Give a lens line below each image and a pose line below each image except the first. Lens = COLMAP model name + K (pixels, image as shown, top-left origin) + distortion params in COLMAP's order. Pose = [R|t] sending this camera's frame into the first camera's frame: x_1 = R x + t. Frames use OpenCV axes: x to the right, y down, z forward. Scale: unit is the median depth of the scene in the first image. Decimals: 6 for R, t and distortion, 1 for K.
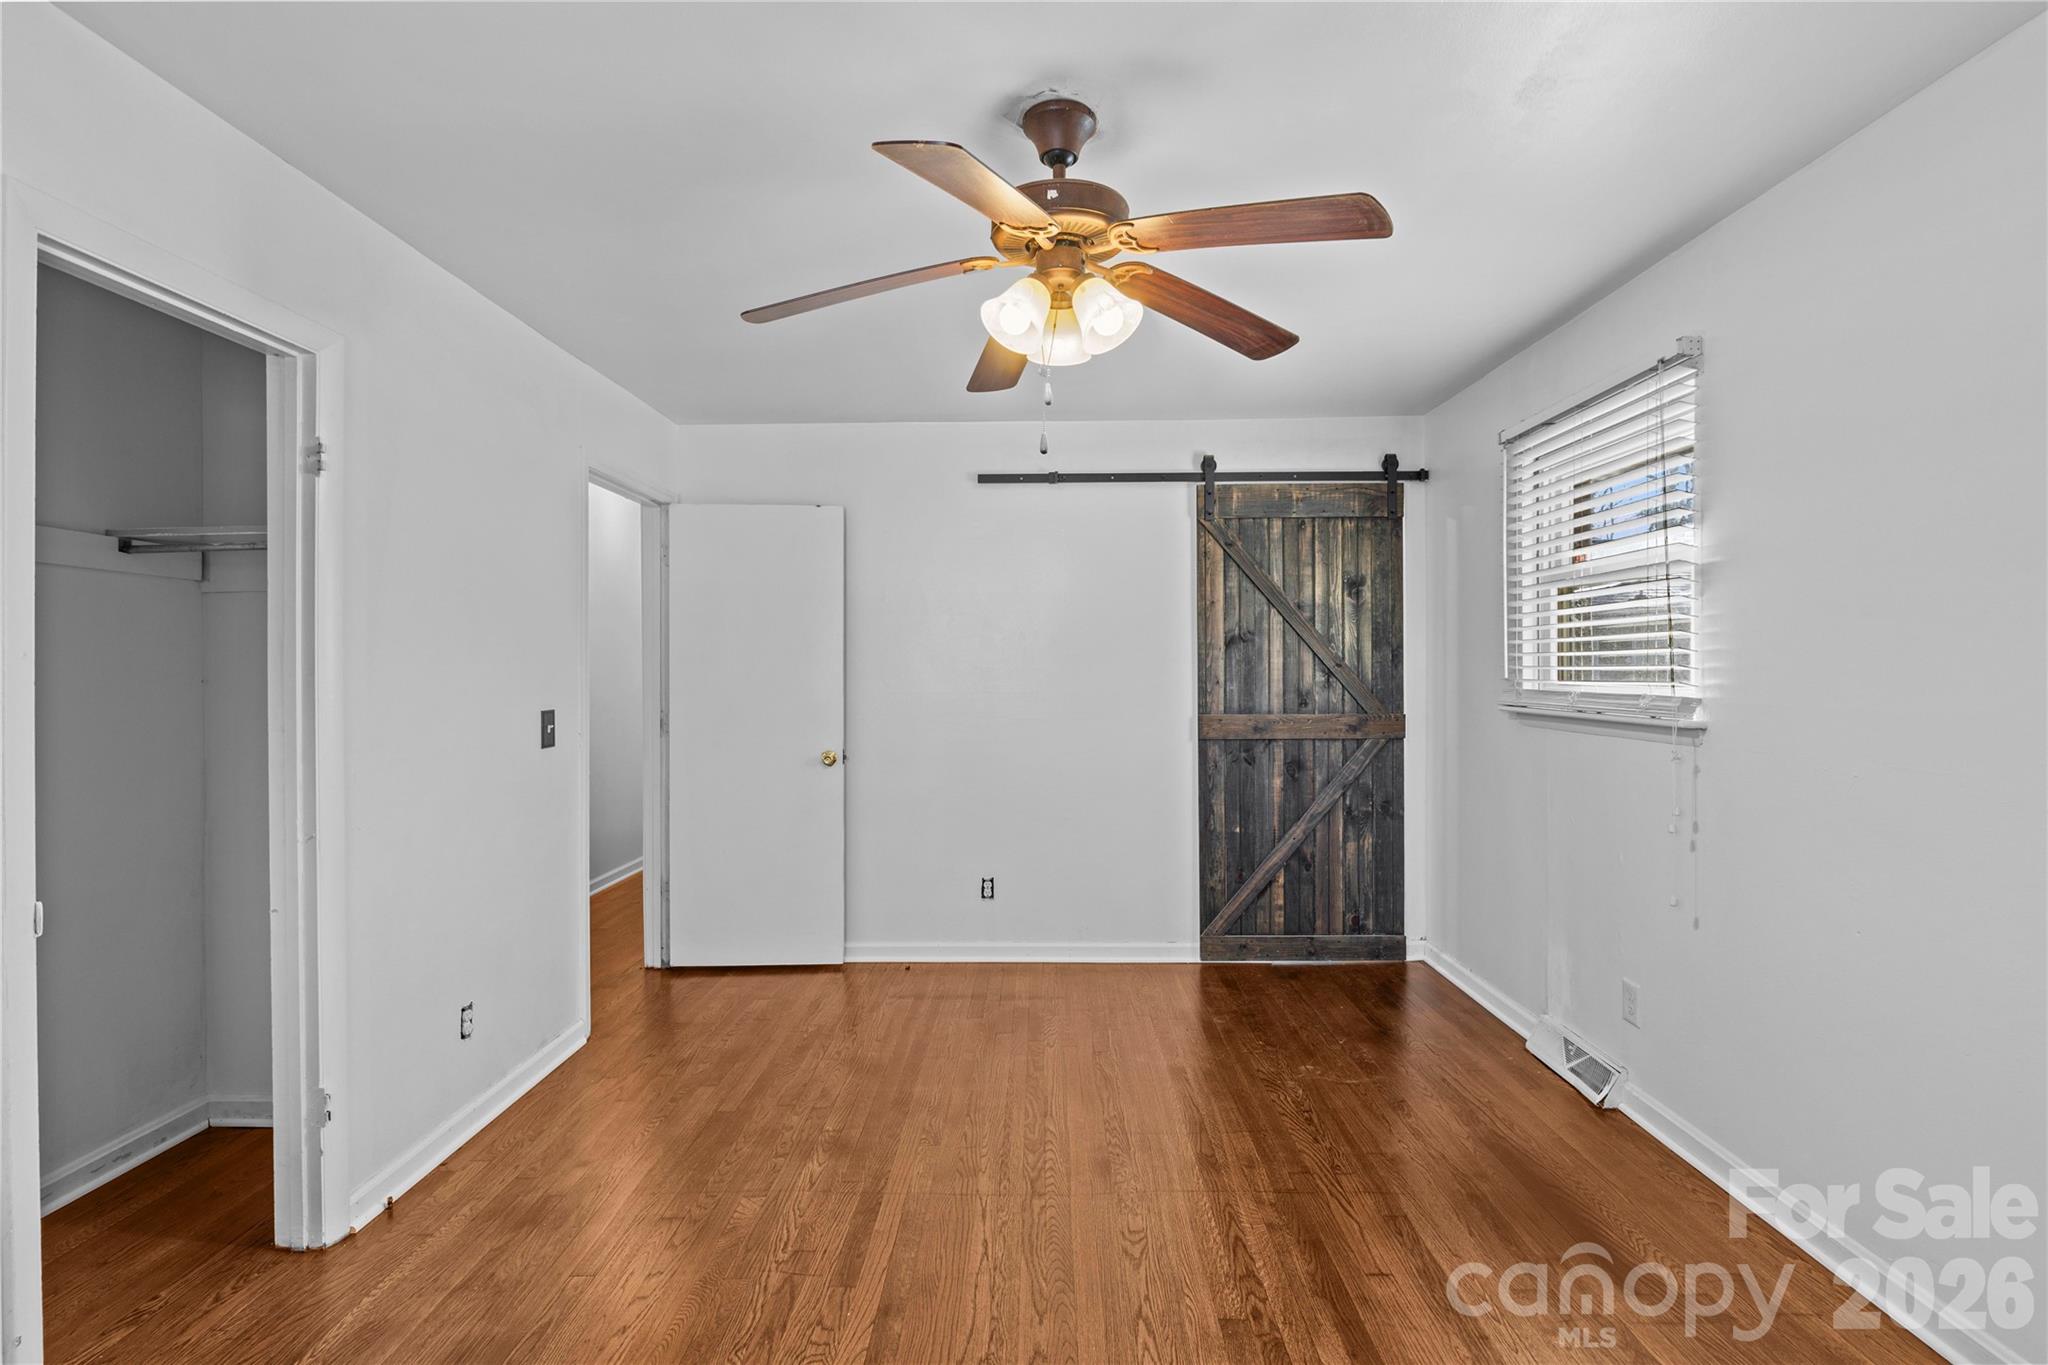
lens RADIAL K [[965.2, 0, 1023.7], [0, 965.2, 674.8], [0, 0, 1]] dist [-0.010040, 0.001480]
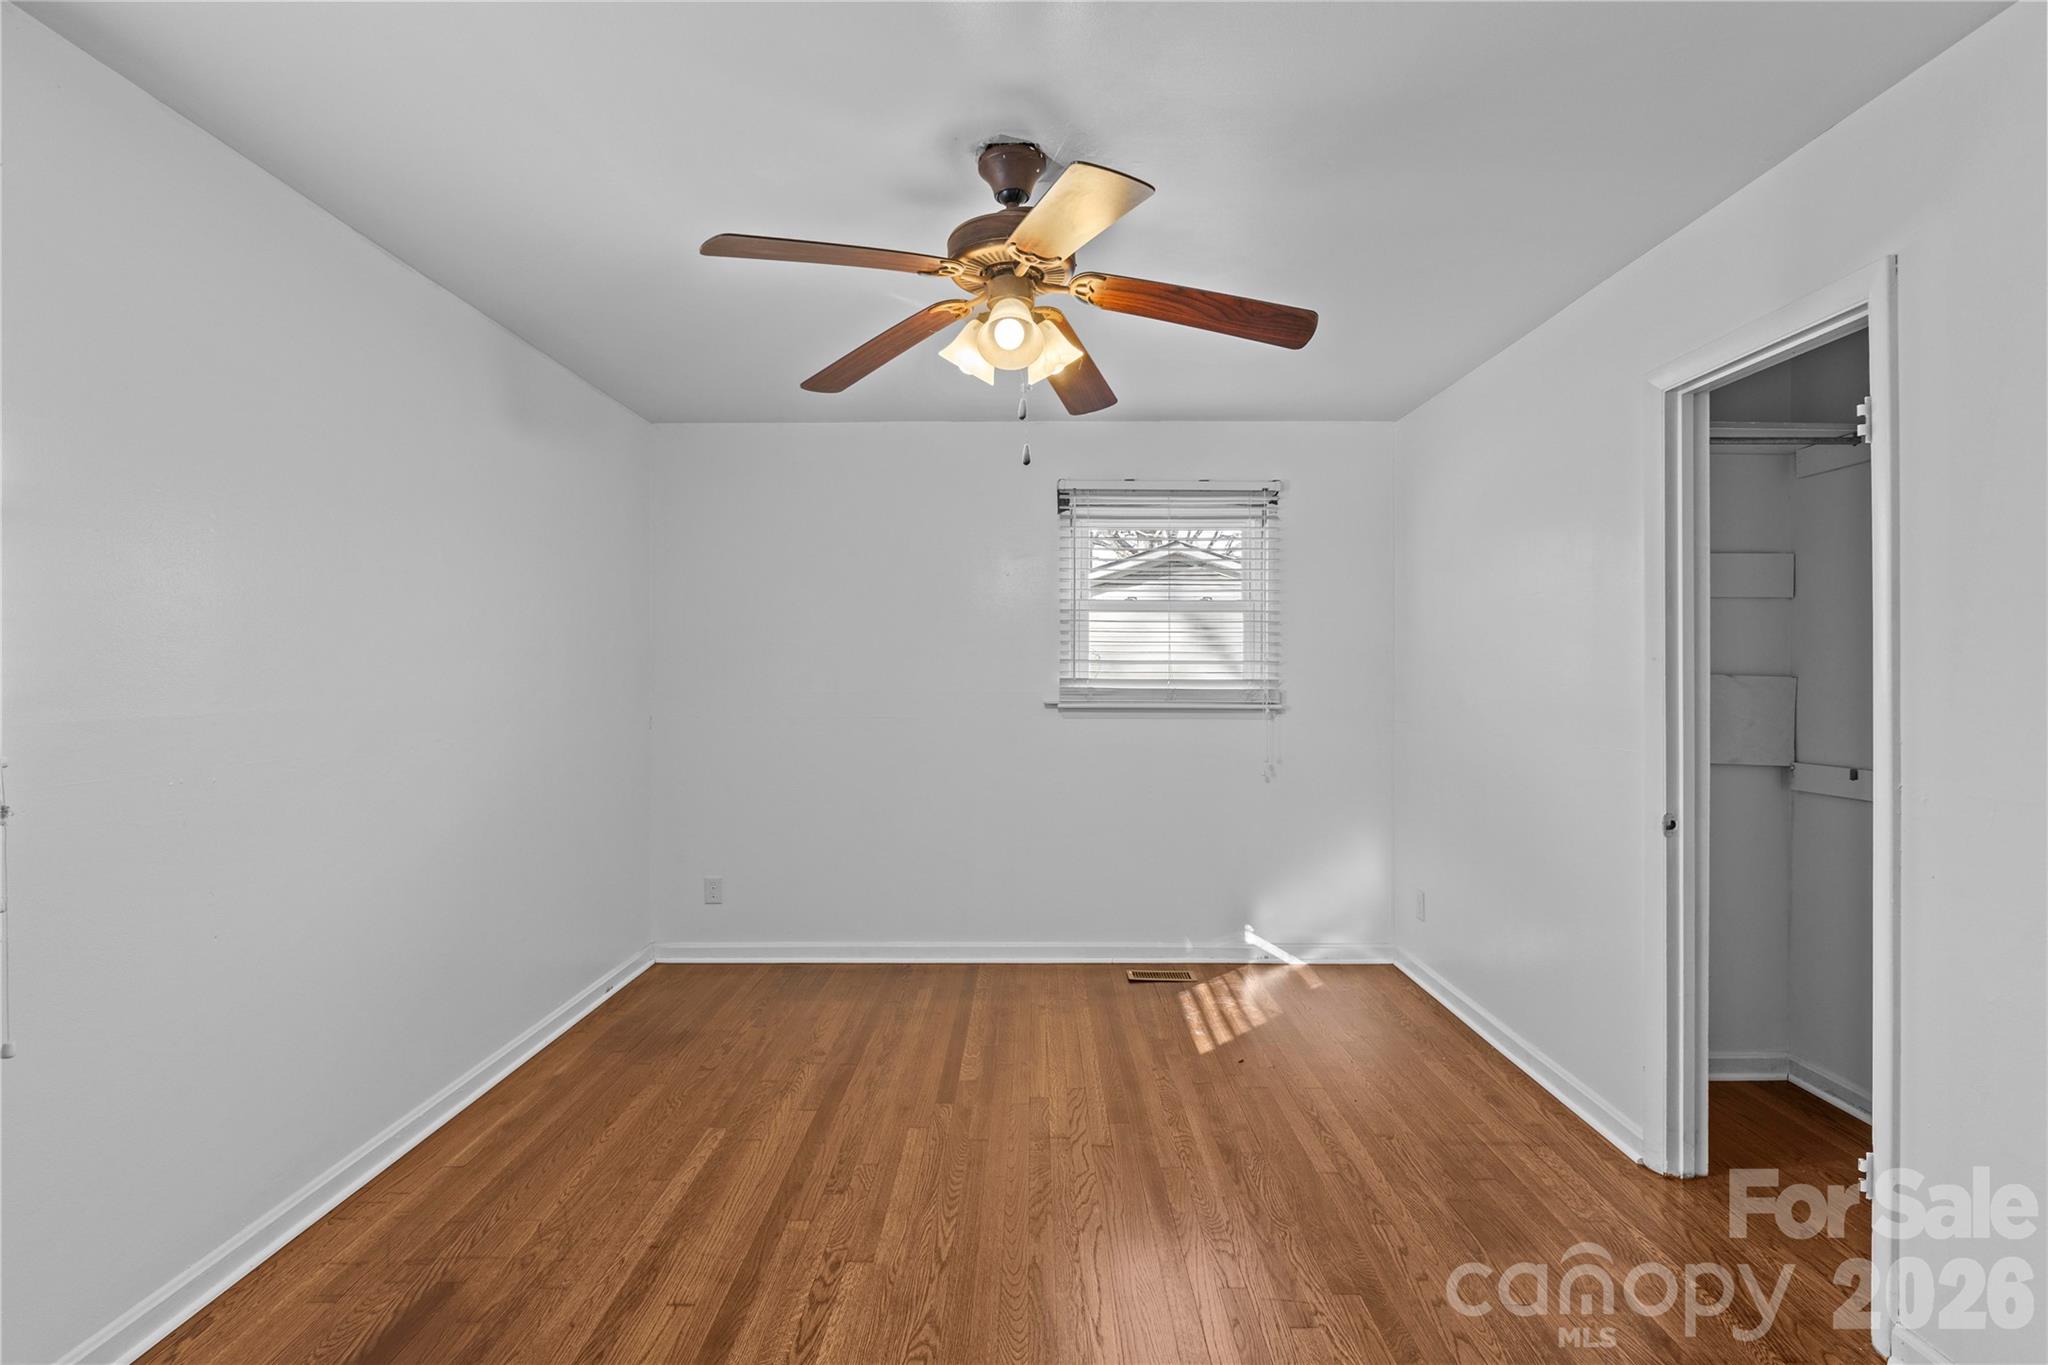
lens RADIAL K [[965.2, 0, 1025.5], [0, 965.2, 674.7], [0, 0, 1]] dist [-0.010040, 0.001480]
pose [[-0.999956, 0.004557, -0.008231, 0.031607], [0.004449, 0.999904, 0.013116, -0.014640], [0.008290, 0.013078, -0.999880, 1.964938]]
